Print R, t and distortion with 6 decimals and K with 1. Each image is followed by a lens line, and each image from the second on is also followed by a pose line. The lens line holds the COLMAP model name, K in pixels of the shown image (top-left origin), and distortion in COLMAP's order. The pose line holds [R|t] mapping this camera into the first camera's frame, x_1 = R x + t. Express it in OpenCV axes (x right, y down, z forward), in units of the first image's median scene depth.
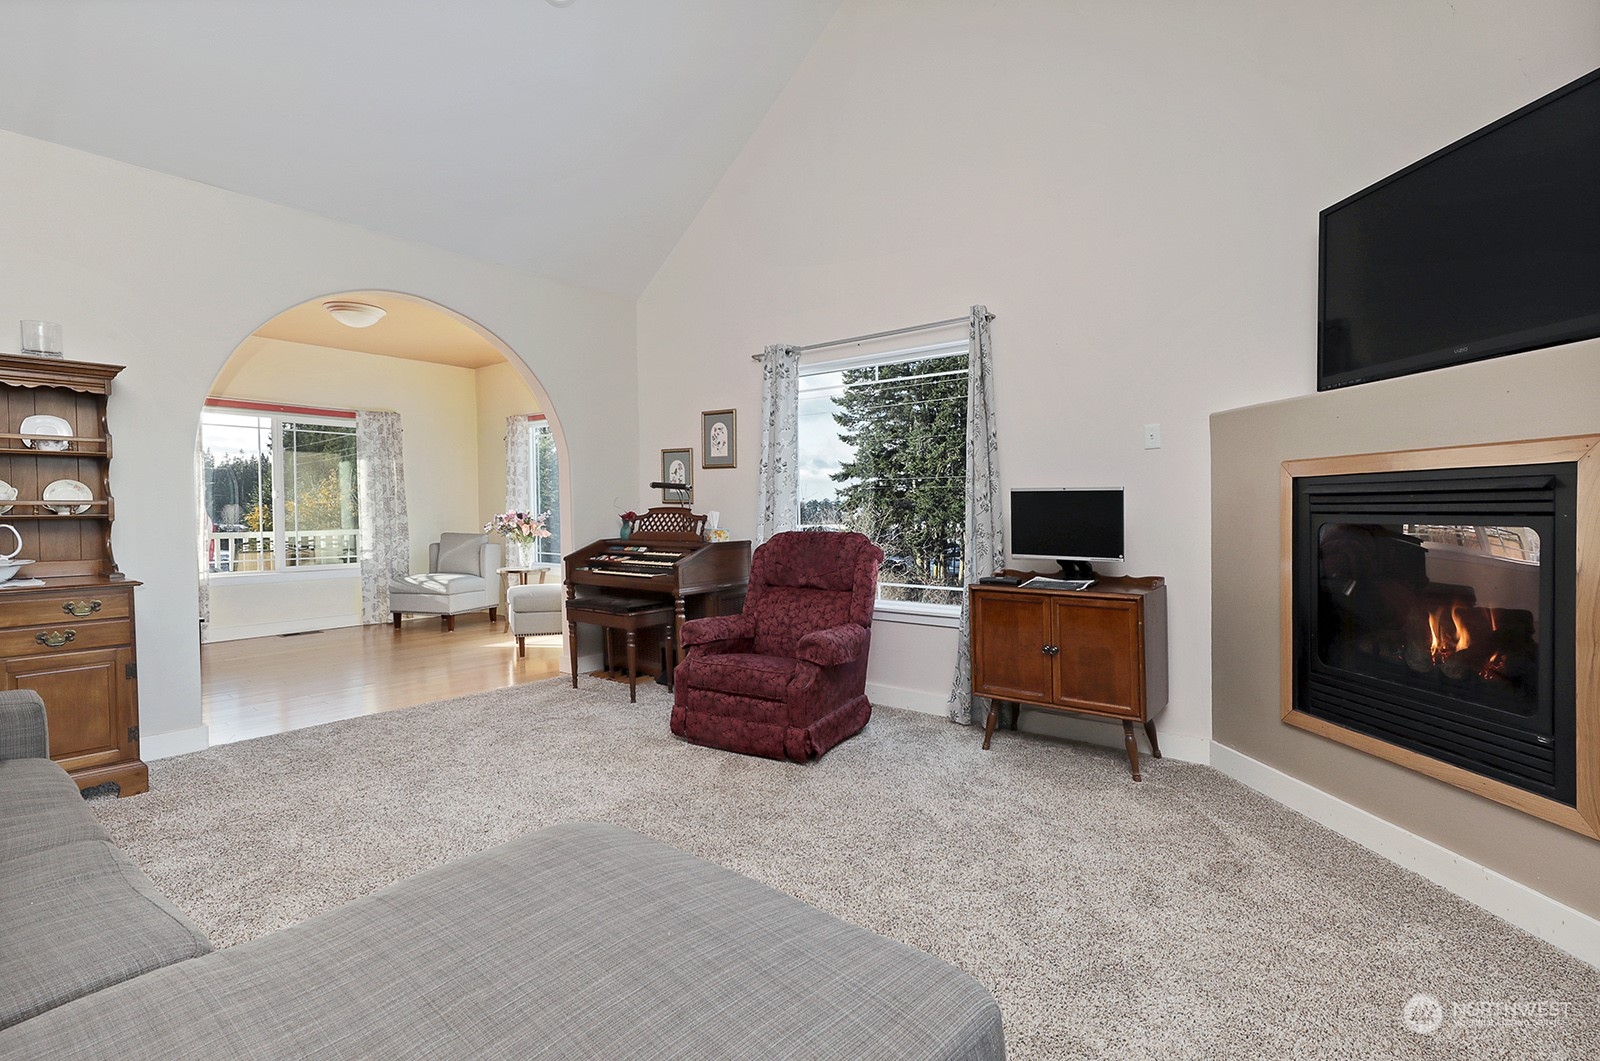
lens RADIAL K [[739.5, 0, 790.4], [0, 739.5, 495.9], [0, 0, 1]] dist [-0.002097, -0.000129]
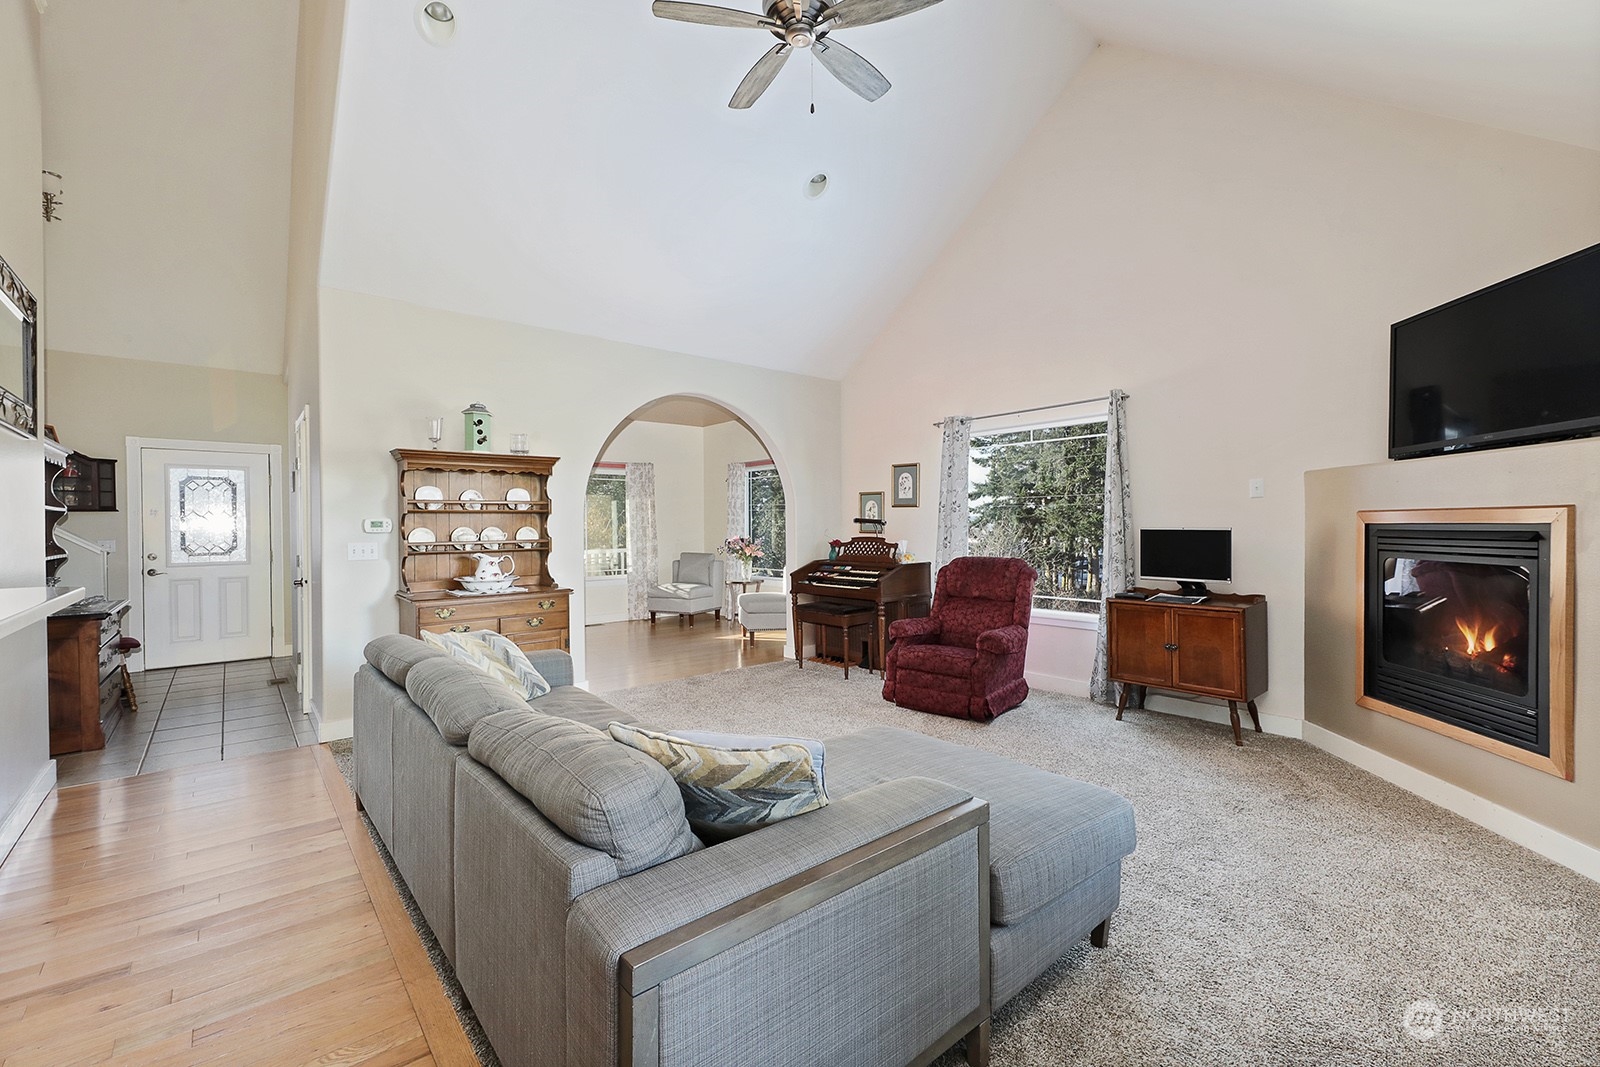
lens RADIAL K [[691.7, 0, 800.0], [0, 691.7, 533.5], [0, 0, 1]] dist [0.002482, 0.000353]
pose [[0.986158, -0.000596, -0.165809, -0.091868], [0.006320, 0.999402, 0.033996, -0.040527], [0.165690, -0.034573, 0.985572, -0.302530]]
